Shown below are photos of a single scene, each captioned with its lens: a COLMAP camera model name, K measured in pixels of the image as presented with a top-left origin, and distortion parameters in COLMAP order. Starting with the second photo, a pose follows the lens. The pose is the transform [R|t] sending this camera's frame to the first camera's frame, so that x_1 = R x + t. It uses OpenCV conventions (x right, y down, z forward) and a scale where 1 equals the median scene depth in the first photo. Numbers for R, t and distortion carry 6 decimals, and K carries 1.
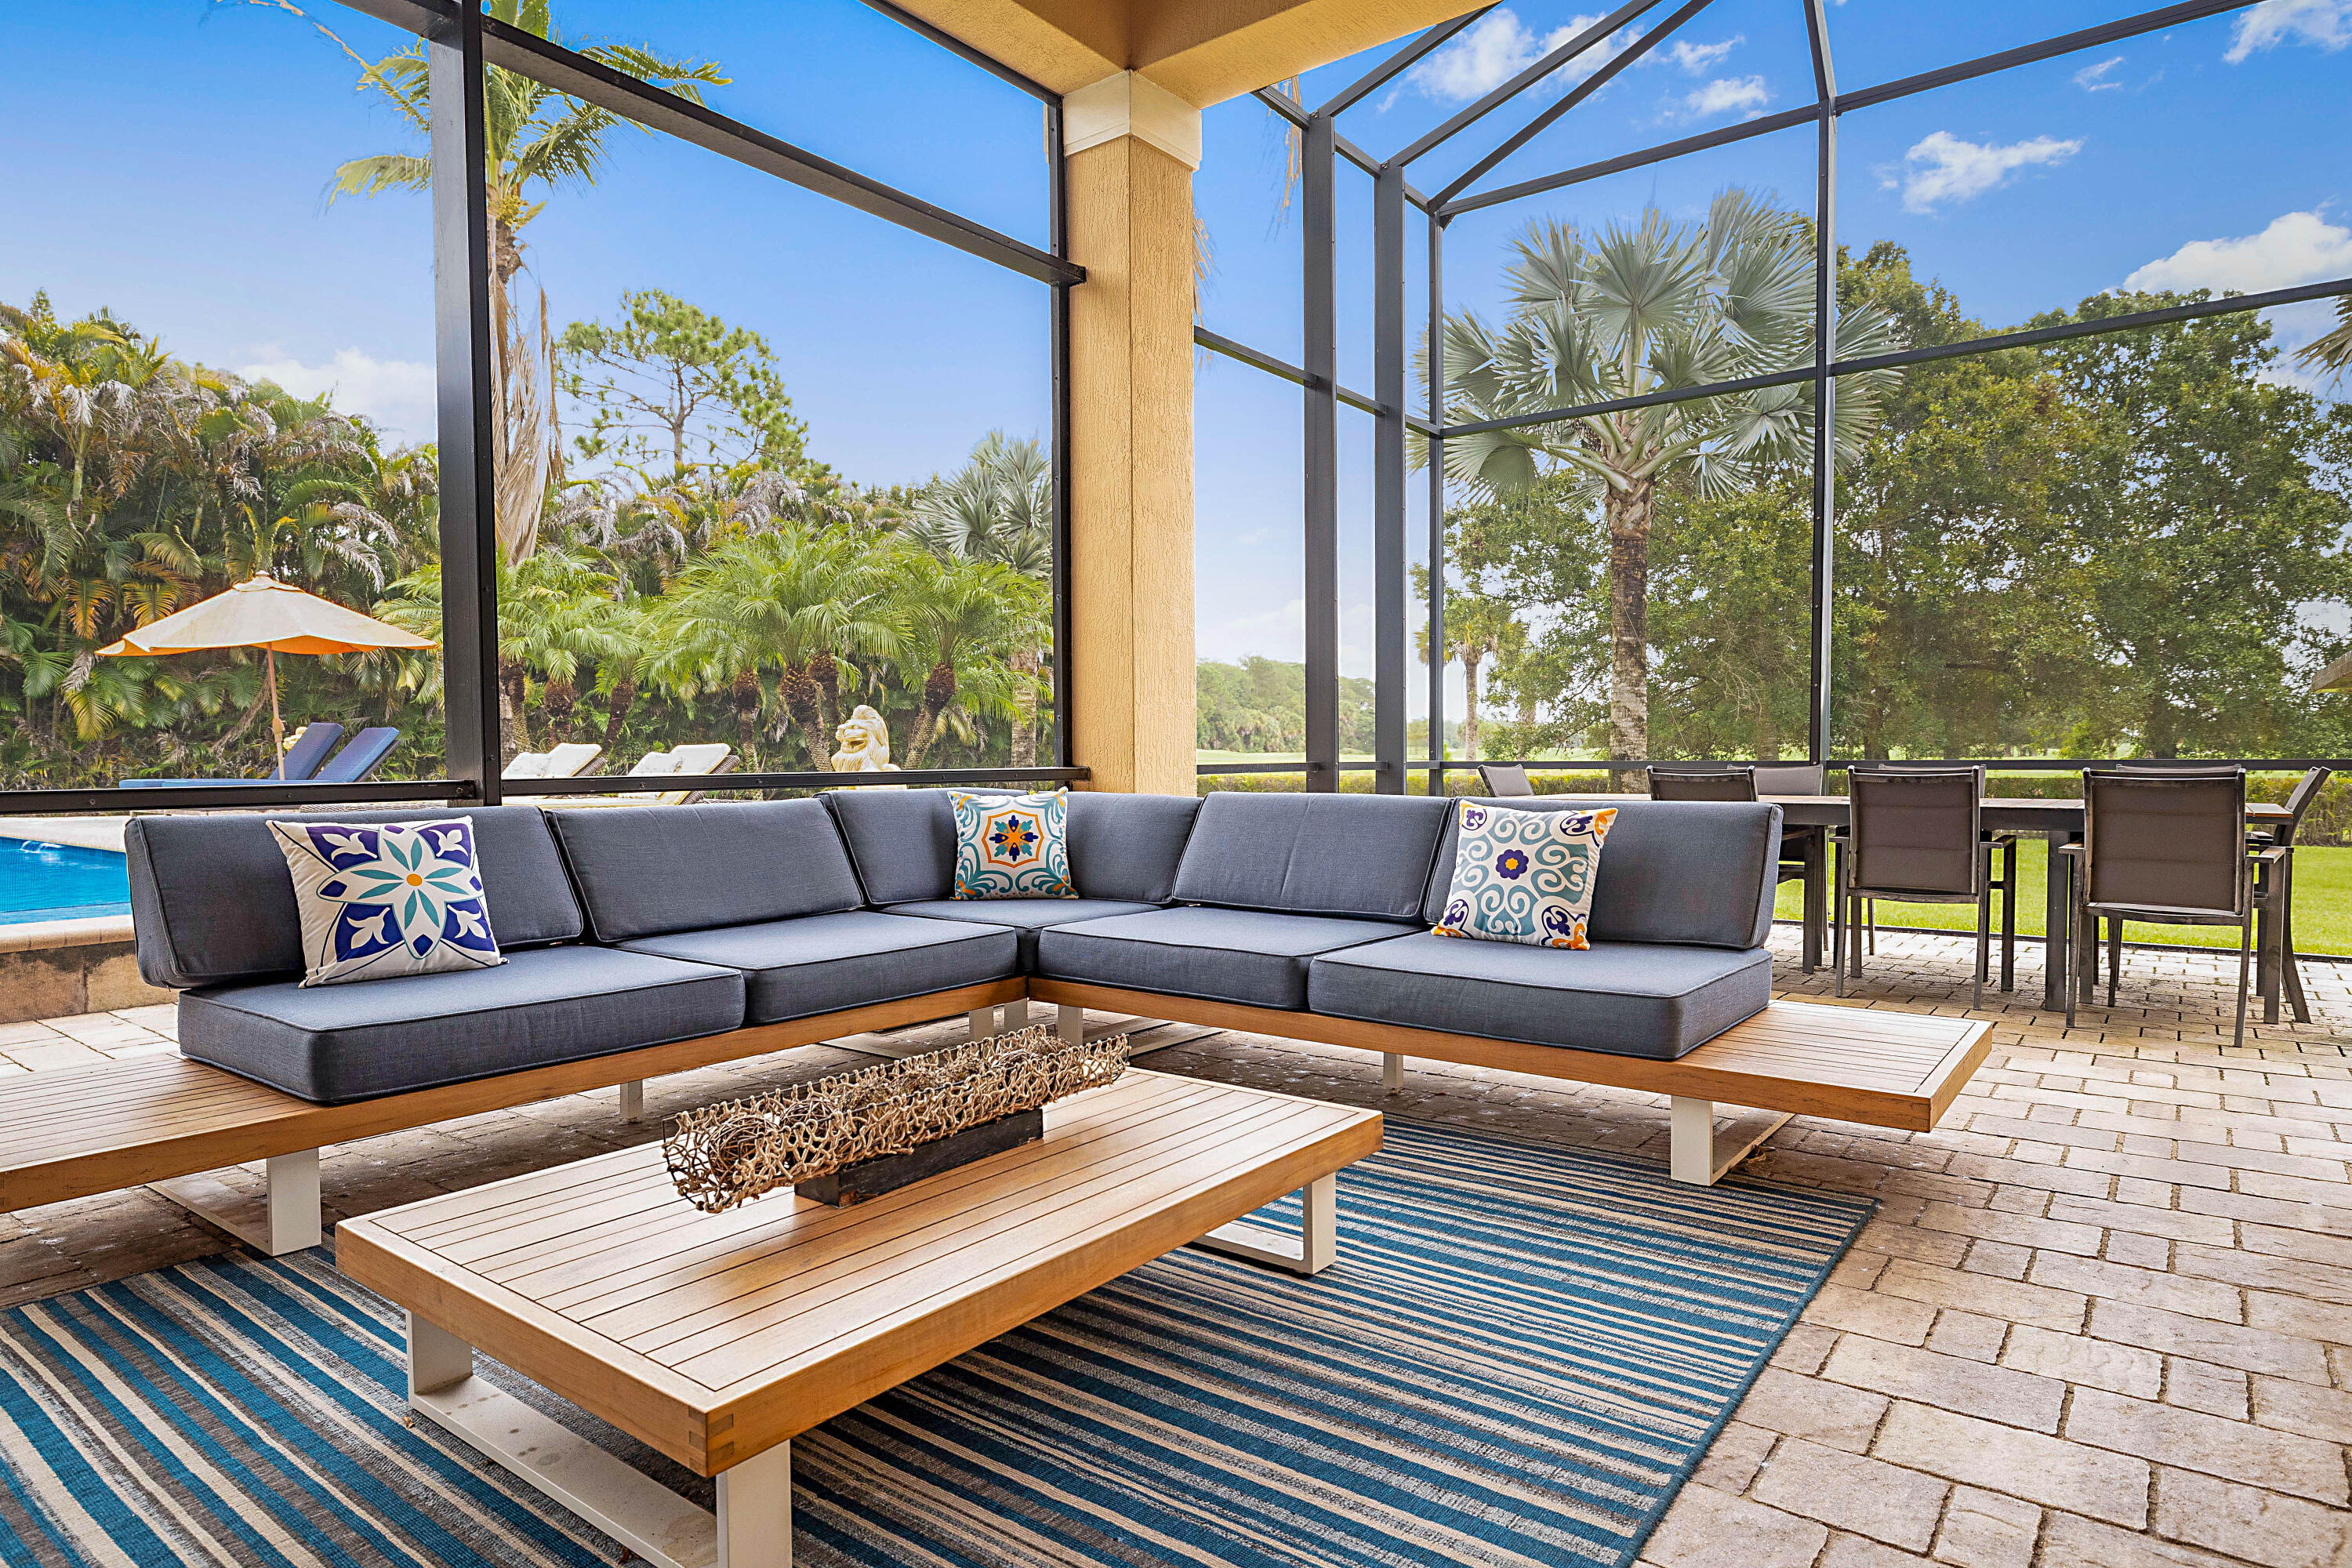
lens RADIAL K [[1308.7, 0, 1175.1], [0, 1308.7, 809.9], [0, 0, 1]] dist [0.016402, -0.000536]
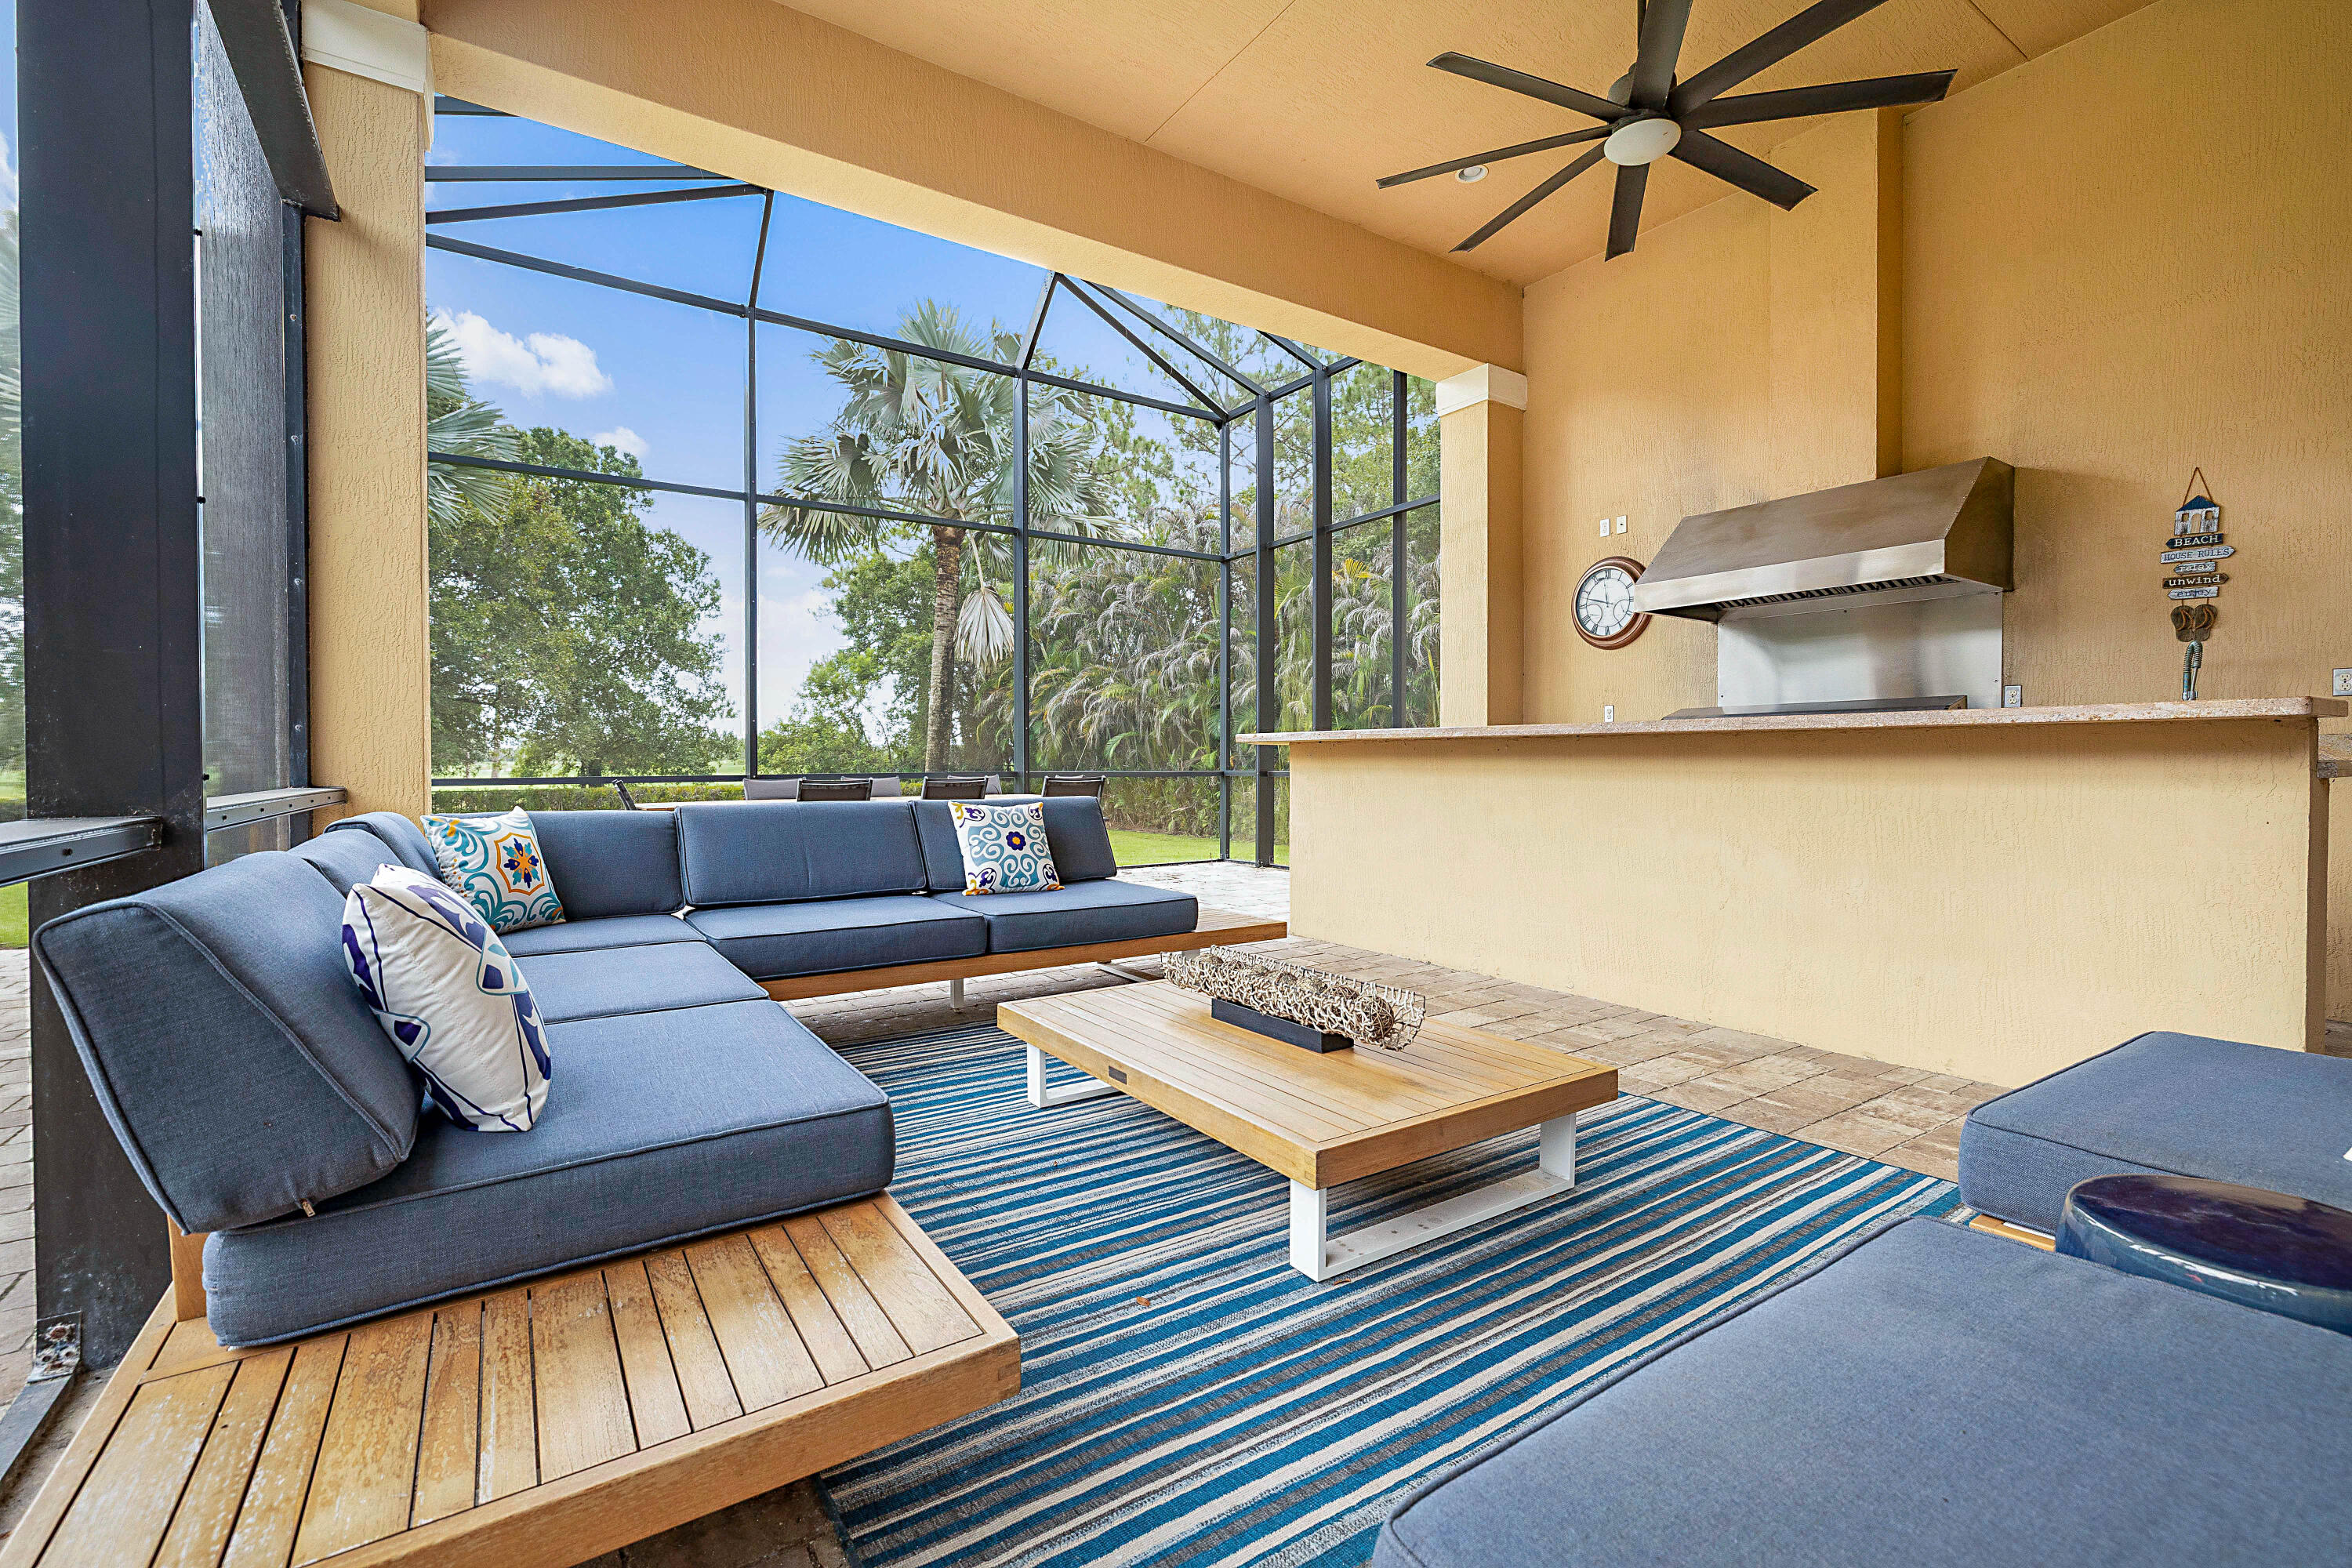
lens RADIAL K [[1044.1, 0, 1176.0], [0, 1044.1, 784.0], [0, 0, 1]] dist [-0.001329, -0.000096]
pose [[0.319779, -0.014717, 0.947378, -0.668787], [0.043354, 0.999059, 0.000886, -0.014543], [-0.946500, 0.040790, 0.320117, 0.336948]]
